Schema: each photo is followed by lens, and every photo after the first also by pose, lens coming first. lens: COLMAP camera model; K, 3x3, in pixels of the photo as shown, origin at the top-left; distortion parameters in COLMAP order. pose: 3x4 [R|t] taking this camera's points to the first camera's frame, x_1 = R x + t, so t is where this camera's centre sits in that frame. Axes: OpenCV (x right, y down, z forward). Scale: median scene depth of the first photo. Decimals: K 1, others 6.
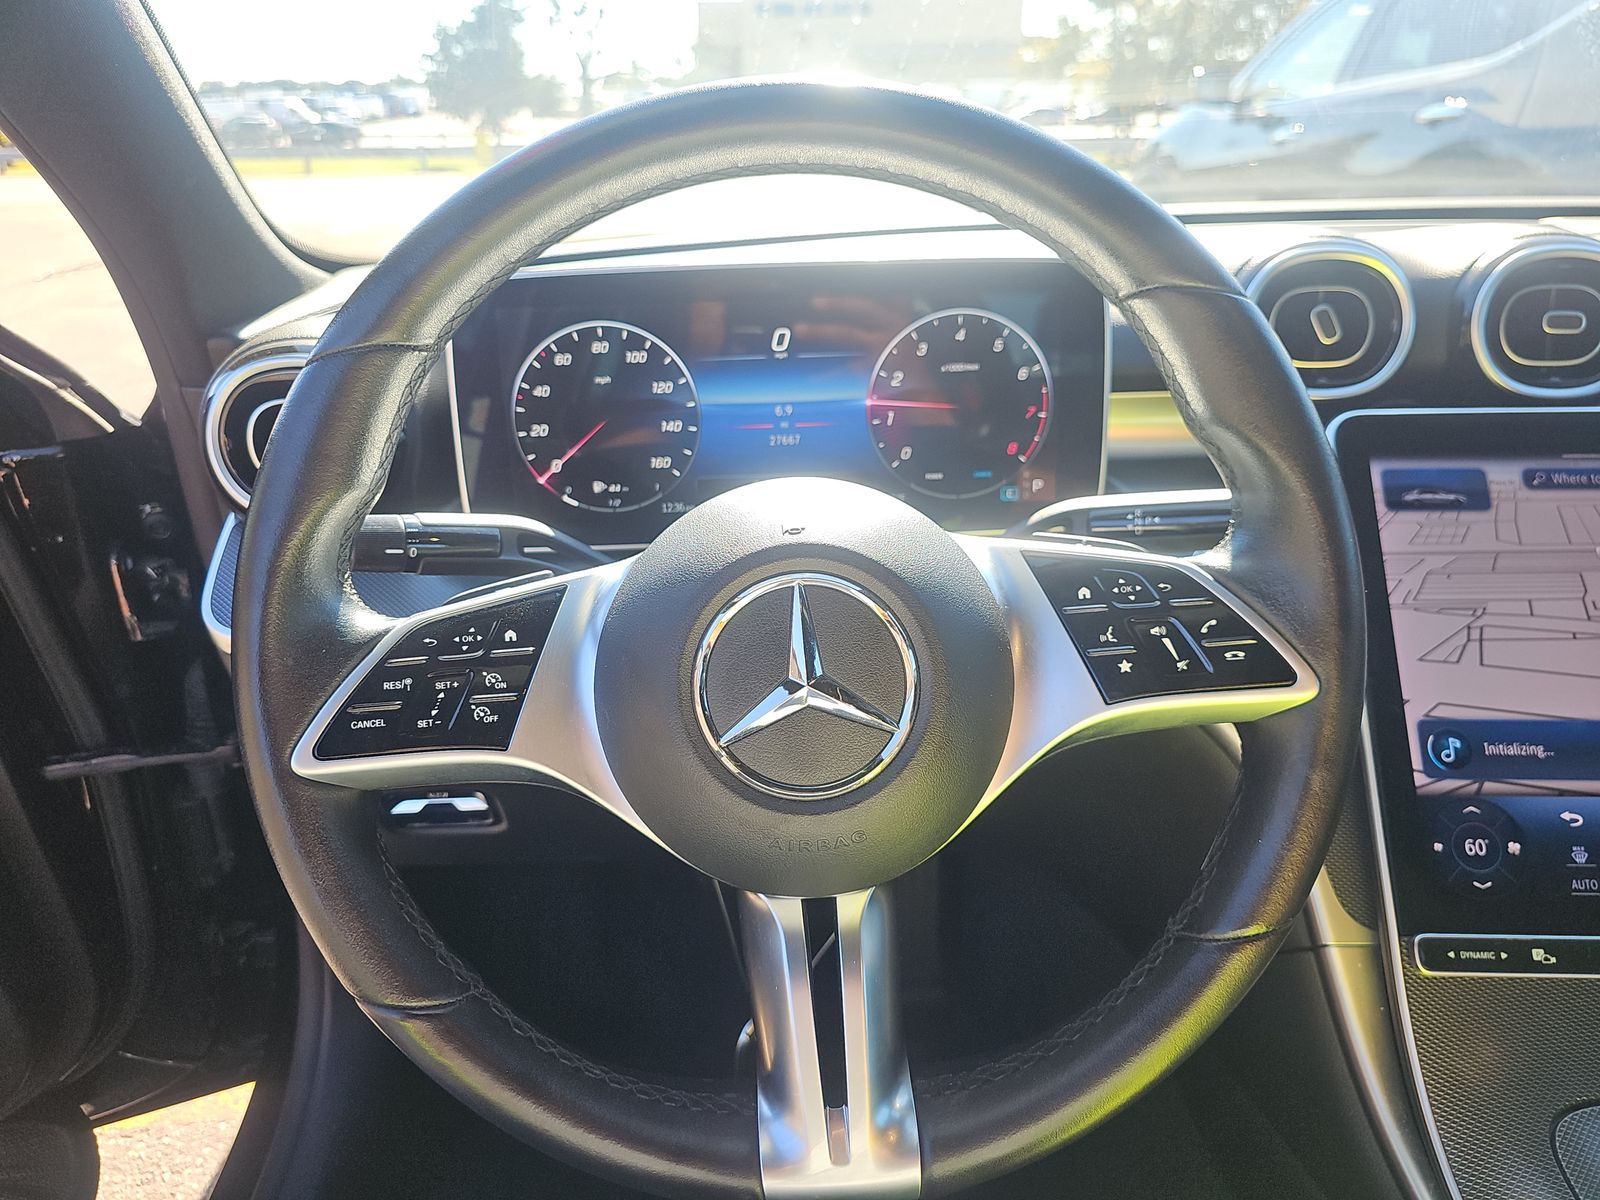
lens RADIAL K [[1065.9, 0, 802.0], [0, 1065.9, 607.2], [0, 0, 1]] dist [0.039693, -0.001285]
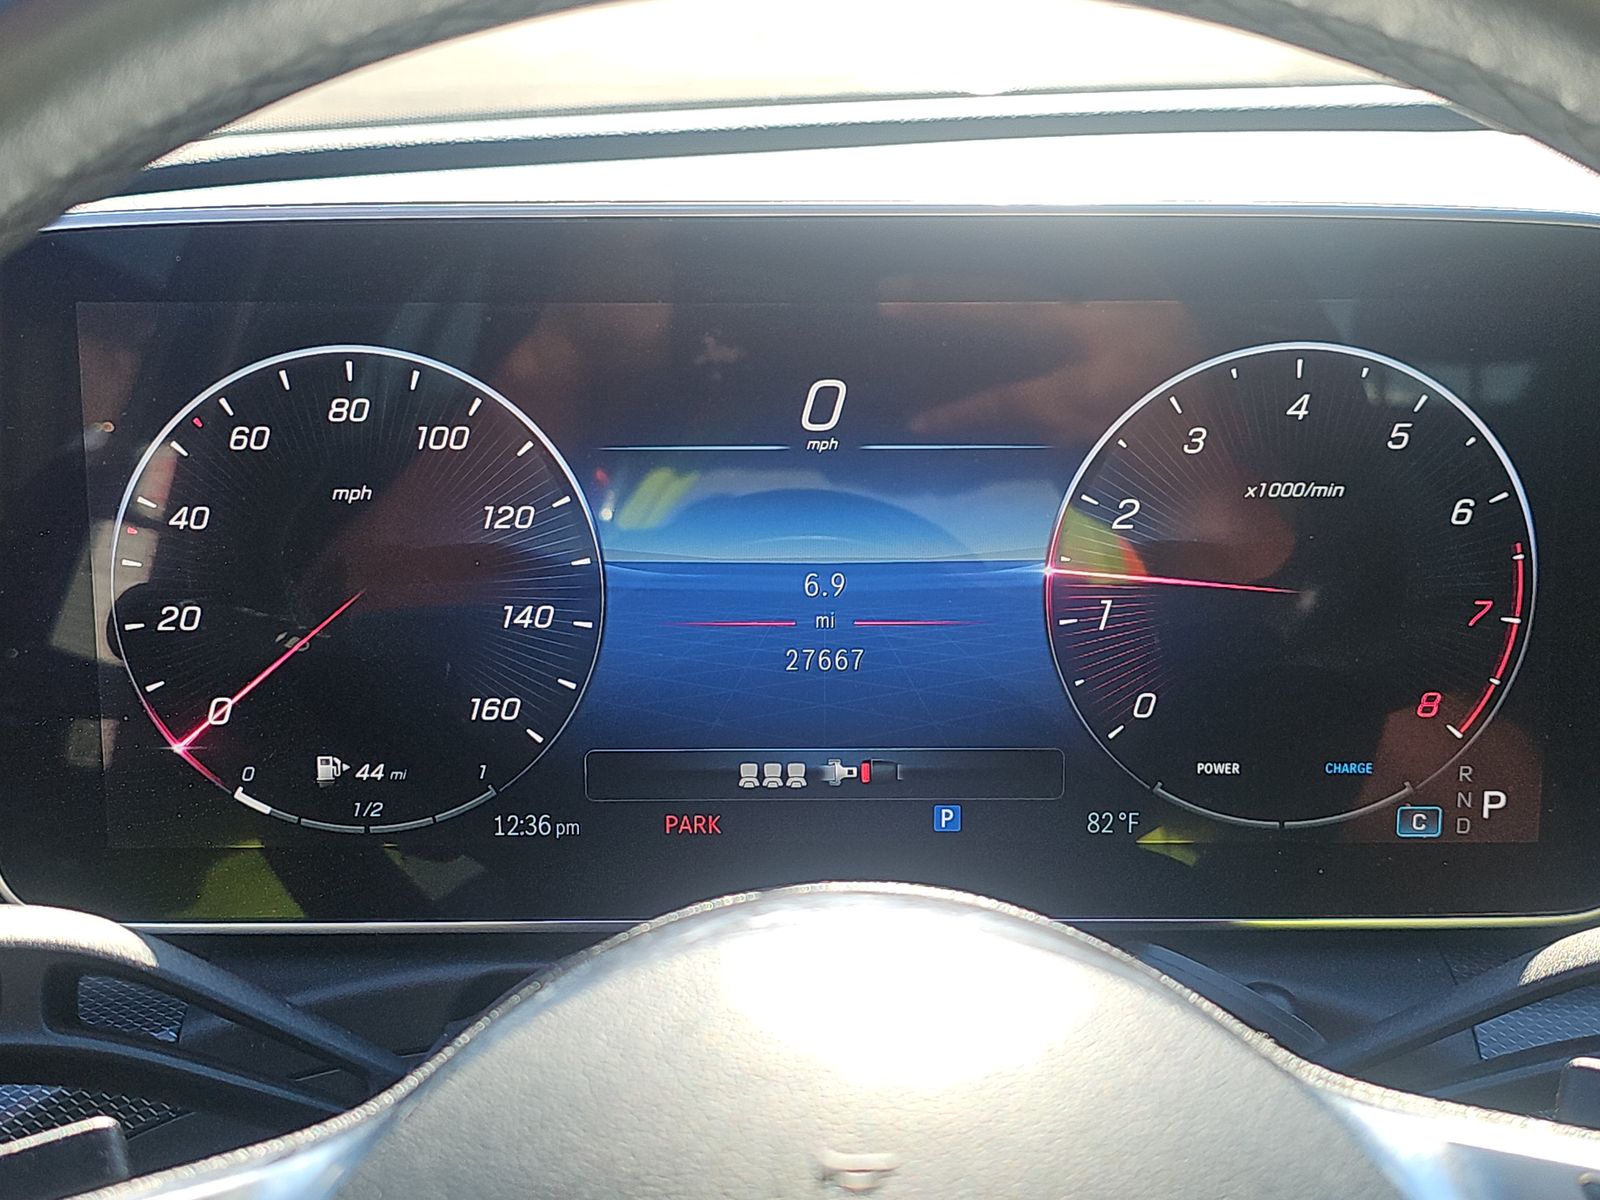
lens RADIAL K [[1065.9, 0, 799.4], [0, 1065.9, 591.5], [0, 0, 1]] dist [0.039693, -0.001285]
pose [[0.998393, 0.030295, 0.047888, -0.044265], [-0.021673, 0.984982, -0.171289, -0.116362], [-0.052358, 0.169976, 0.984056, 0.623955]]
